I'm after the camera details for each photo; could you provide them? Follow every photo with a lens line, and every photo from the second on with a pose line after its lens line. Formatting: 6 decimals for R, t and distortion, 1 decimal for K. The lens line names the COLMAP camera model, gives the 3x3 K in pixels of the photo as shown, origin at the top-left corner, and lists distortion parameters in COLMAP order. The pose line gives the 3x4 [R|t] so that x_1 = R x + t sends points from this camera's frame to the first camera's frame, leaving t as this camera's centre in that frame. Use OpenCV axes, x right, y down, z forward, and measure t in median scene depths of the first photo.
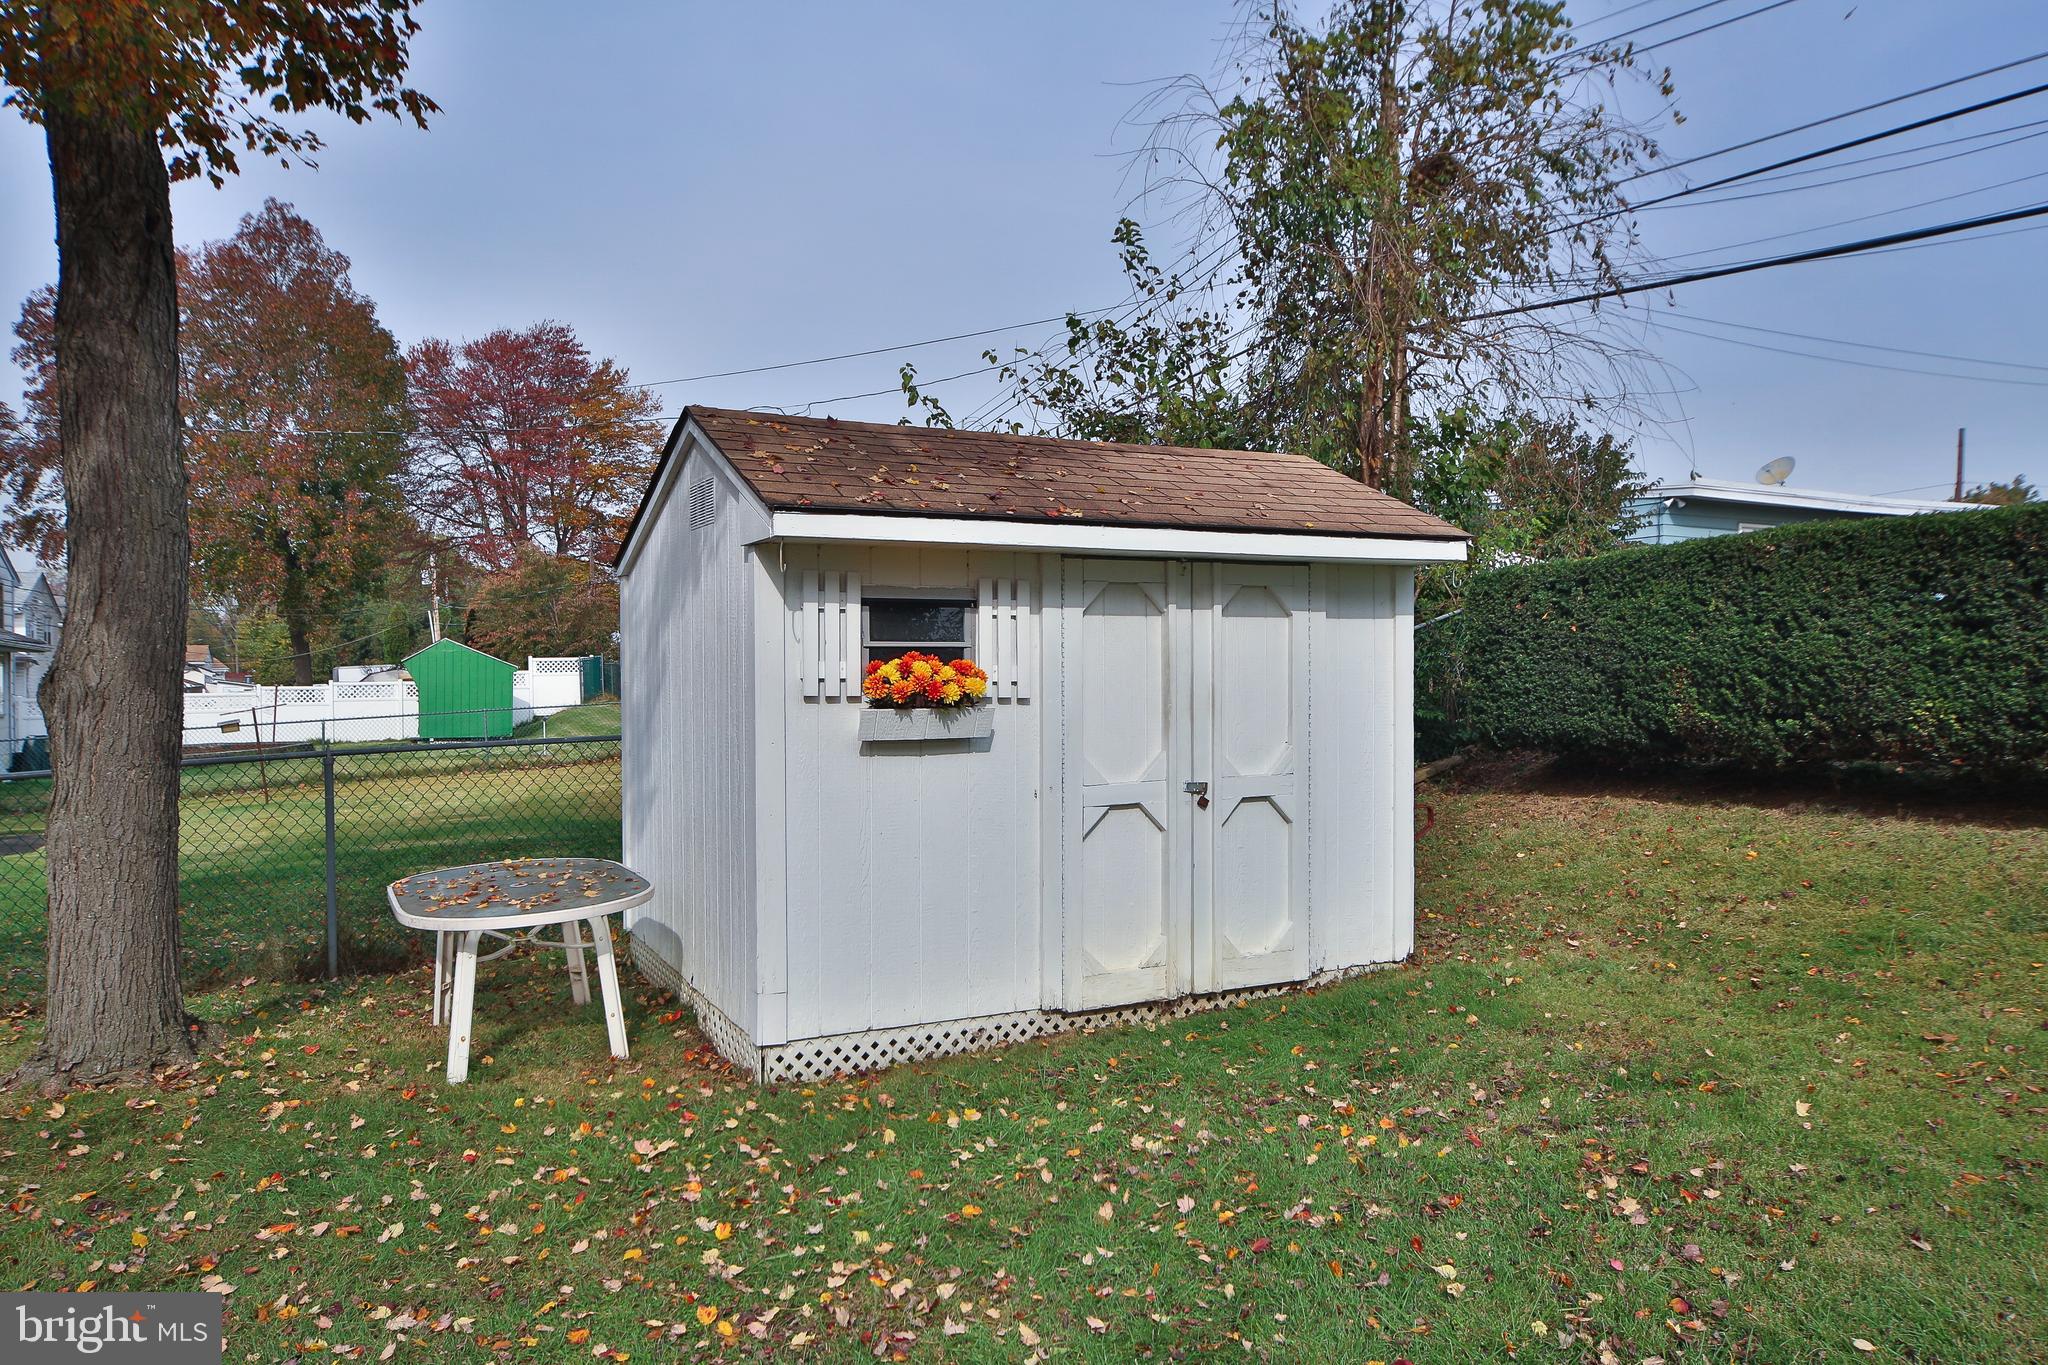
lens RADIAL K [[1405.4, 0, 1025.9], [0, 1405.4, 684.9], [0, 0, 1]] dist [0.000449, 0.000819]
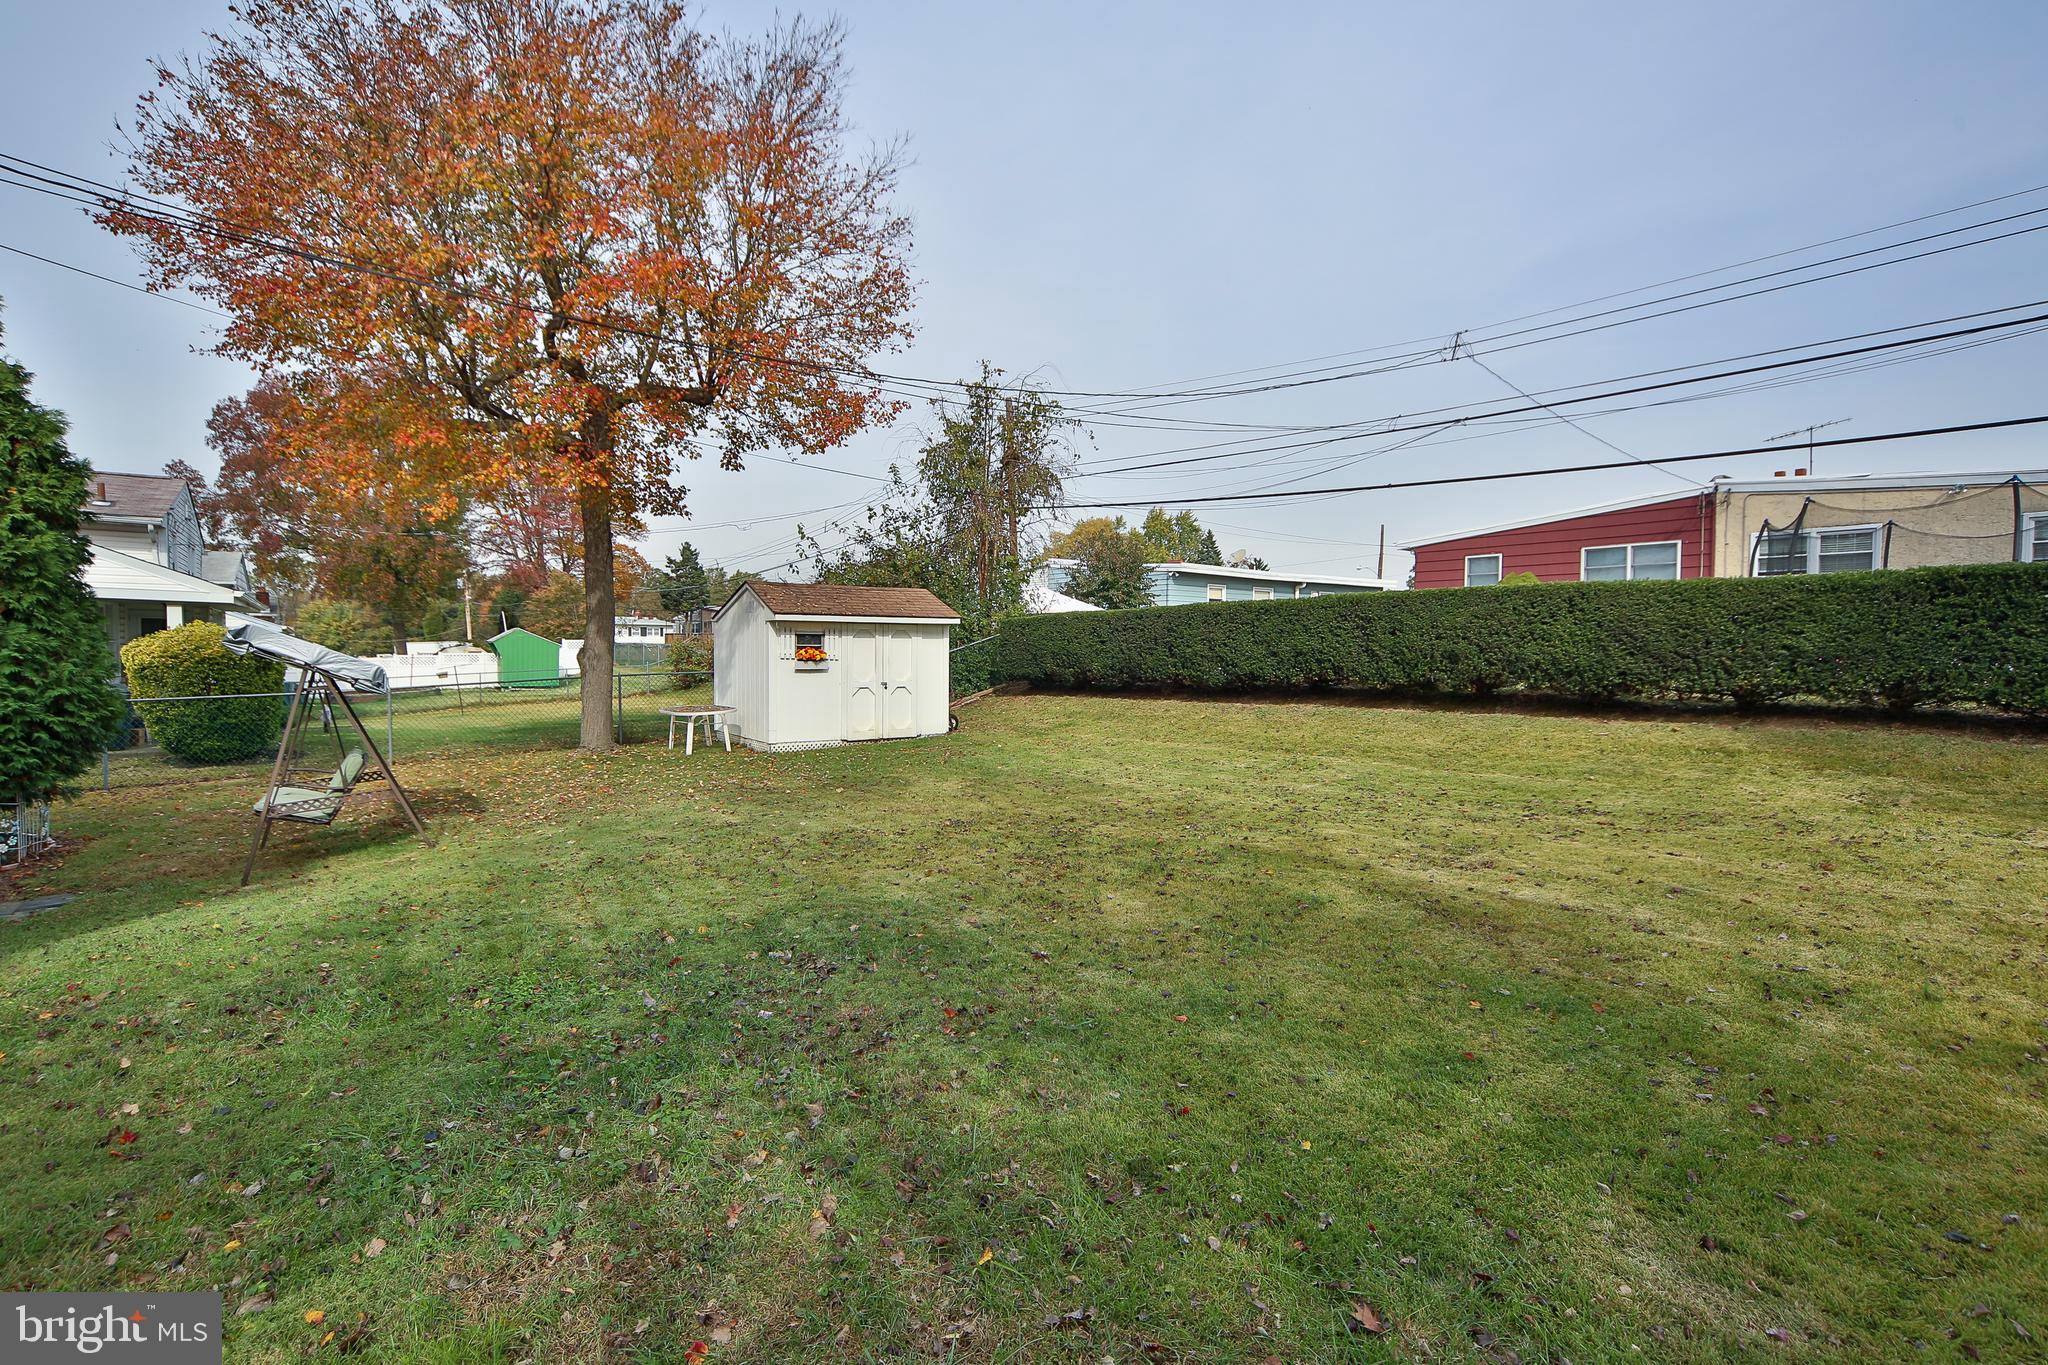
lens RADIAL K [[956.5, 0, 1023.5], [0, 956.5, 674.7], [0, 0, 1]] dist [-0.001355, -0.000335]
pose [[0.987385, 0.007337, 0.158168, 0.081766], [-0.009727, 0.999850, 0.014343, 0.007865], [-0.158039, -0.015700, 0.987308, -1.550158]]
